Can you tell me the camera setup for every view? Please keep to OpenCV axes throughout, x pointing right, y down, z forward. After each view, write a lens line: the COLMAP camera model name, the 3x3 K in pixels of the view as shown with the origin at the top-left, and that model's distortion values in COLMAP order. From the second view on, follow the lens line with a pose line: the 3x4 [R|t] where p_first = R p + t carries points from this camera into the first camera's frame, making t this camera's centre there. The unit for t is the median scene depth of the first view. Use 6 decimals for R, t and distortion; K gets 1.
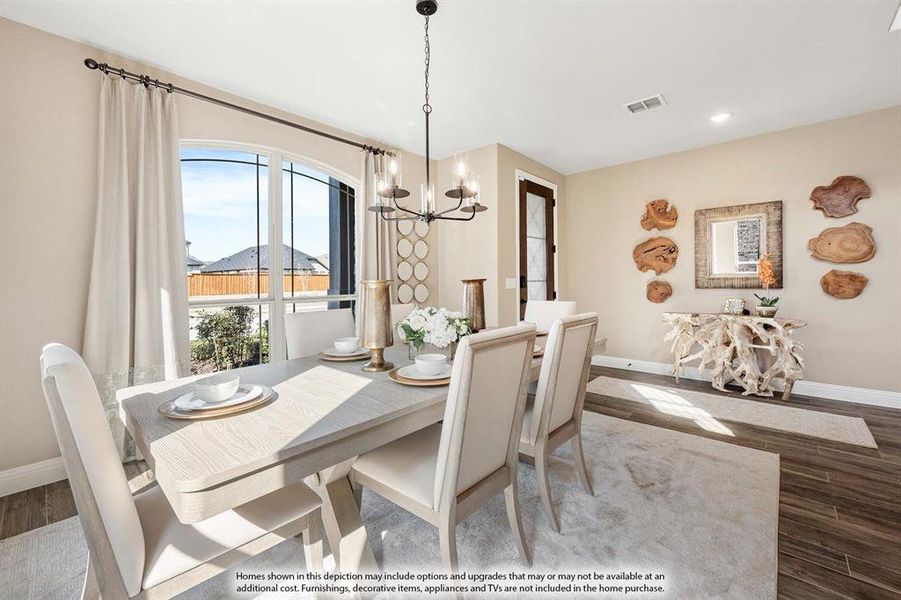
lens RADIAL K [[370.2, 0, 448.7], [0, 370.2, 279.8], [0, 0, 1]] dist [-0.002485, 0.000906]
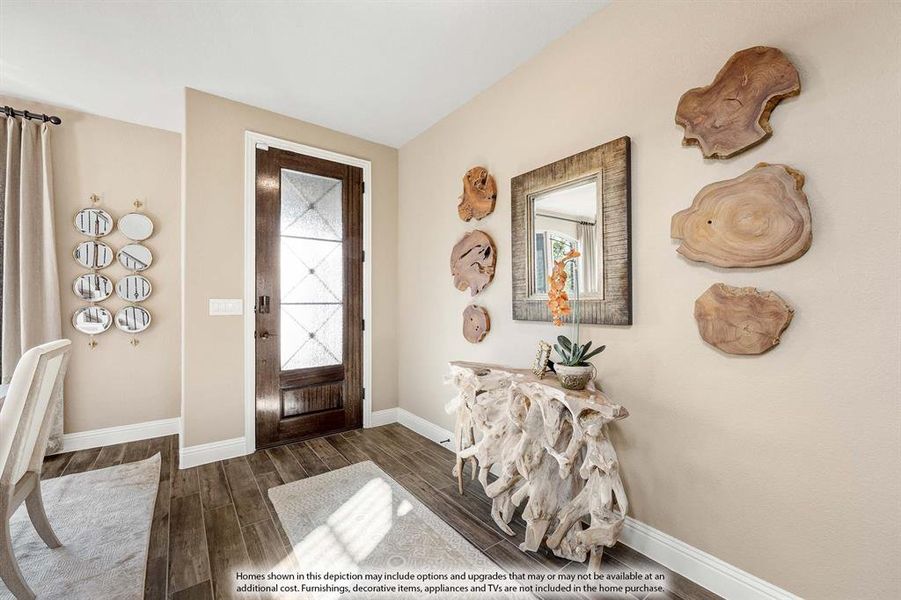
lens RADIAL K [[370.2, 0, 447.8], [0, 370.2, 301.0], [0, 0, 1]] dist [-0.002485, 0.000906]
pose [[0.982777, 0.008663, -0.184593, 0.782051], [-0.008332, 0.999962, 0.002569, -0.006634], [0.184608, -0.000987, 0.982812, 0.511140]]
